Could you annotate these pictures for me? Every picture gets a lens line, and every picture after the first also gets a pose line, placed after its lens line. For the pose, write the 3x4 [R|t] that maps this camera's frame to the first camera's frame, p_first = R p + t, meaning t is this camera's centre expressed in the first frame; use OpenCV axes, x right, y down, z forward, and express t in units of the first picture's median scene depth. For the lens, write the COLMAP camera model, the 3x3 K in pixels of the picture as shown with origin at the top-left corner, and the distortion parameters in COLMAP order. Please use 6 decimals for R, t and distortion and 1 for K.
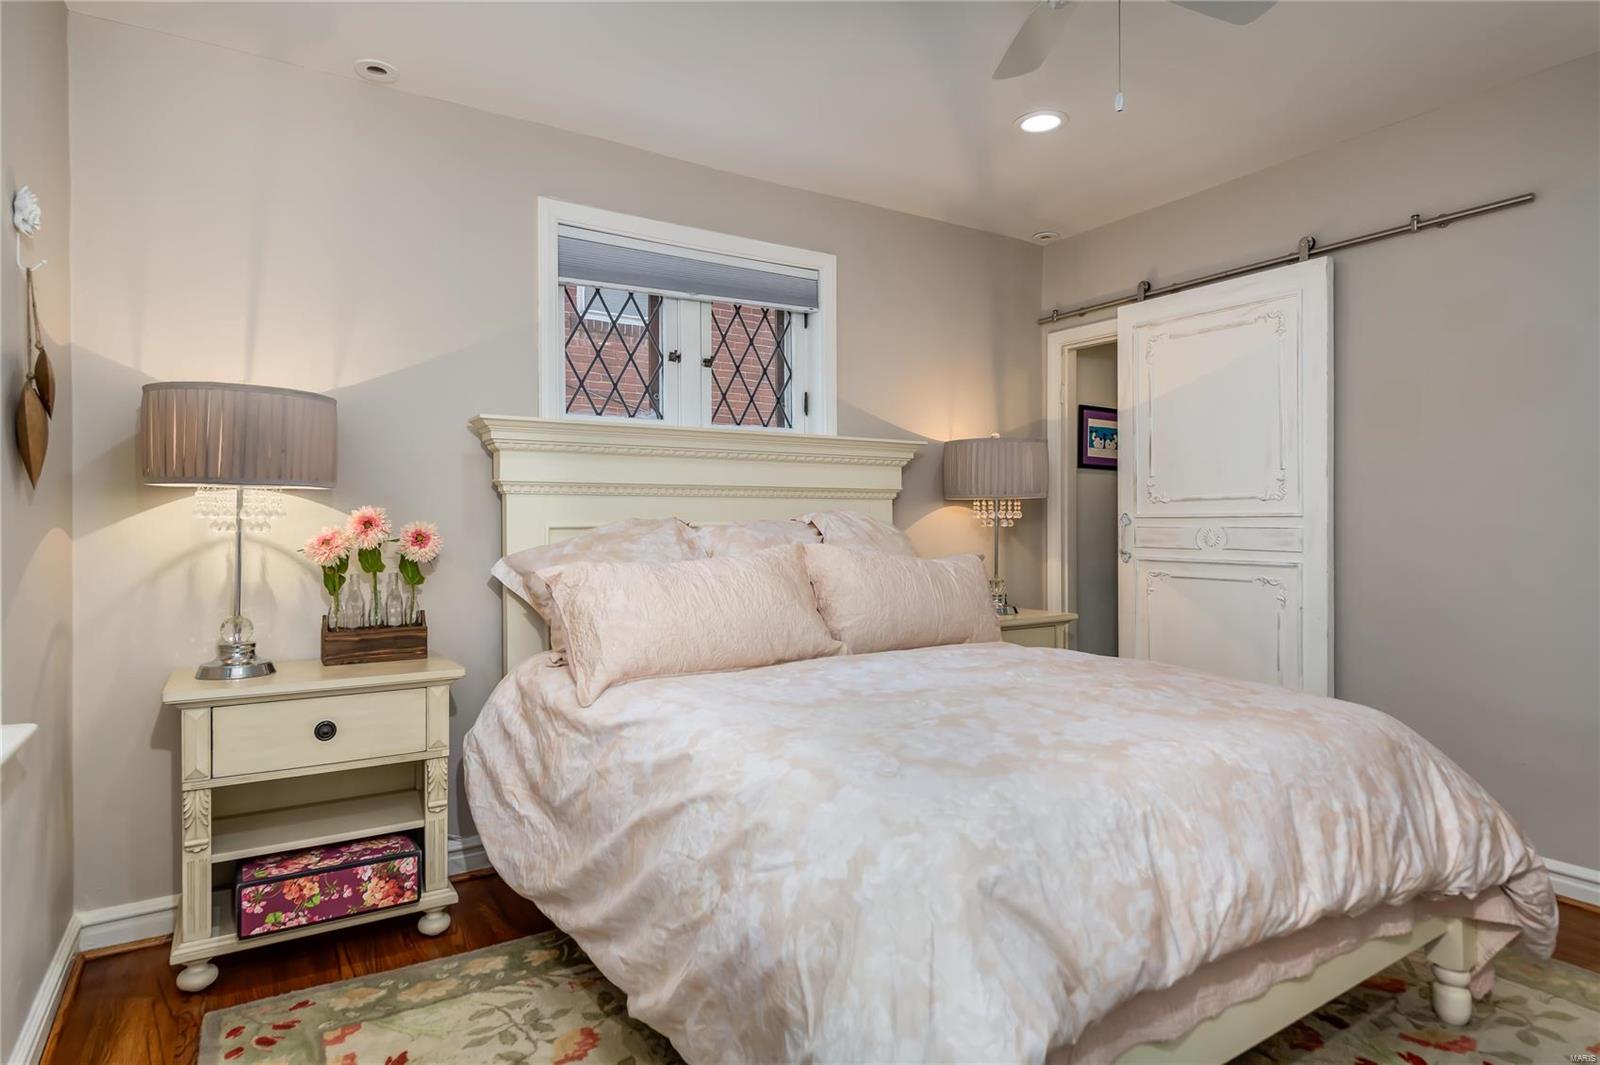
lens RADIAL K [[890.4, 0, 806.4], [0, 890.4, 531.0], [0, 0, 1]] dist [-0.002019, -0.000307]
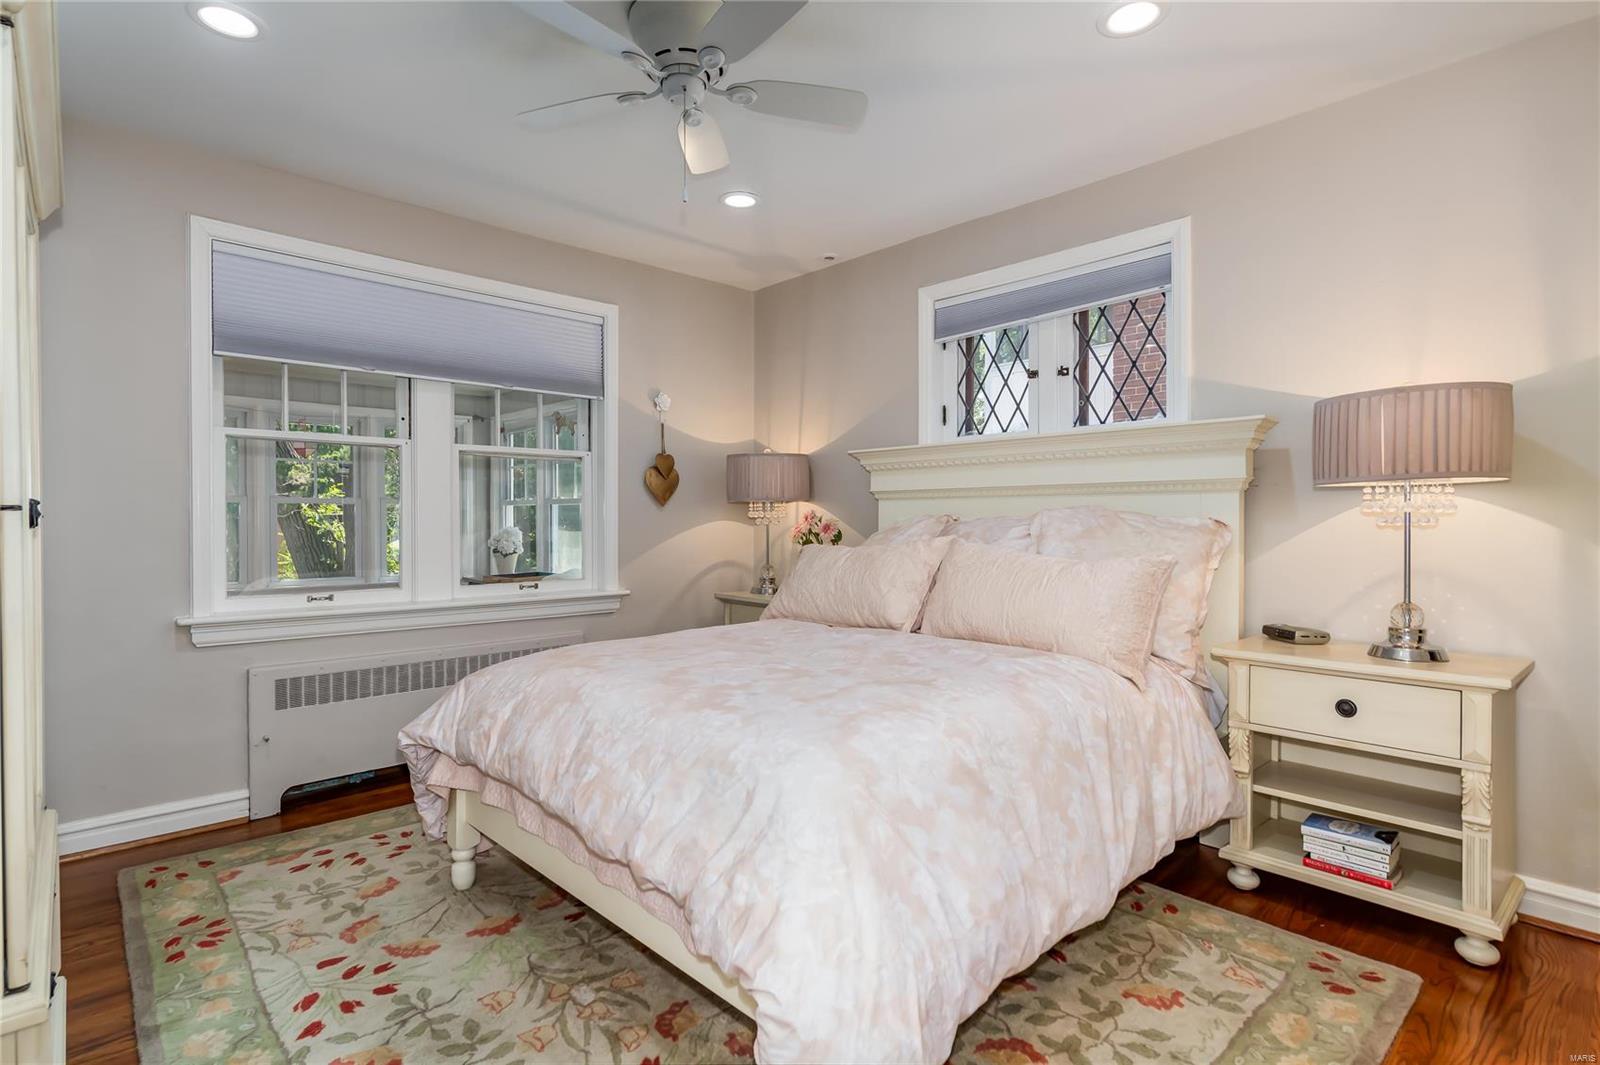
lens RADIAL K [[785.2, 0, 804.3], [0, 785.2, 525.5], [0, 0, 1]] dist [-0.002551, 0.000047]
pose [[0.170943, 0.012456, -0.985202, 0.297504], [-0.008869, 0.999899, 0.011103, -0.003220], [0.985241, 0.006840, 0.171037, 0.198875]]
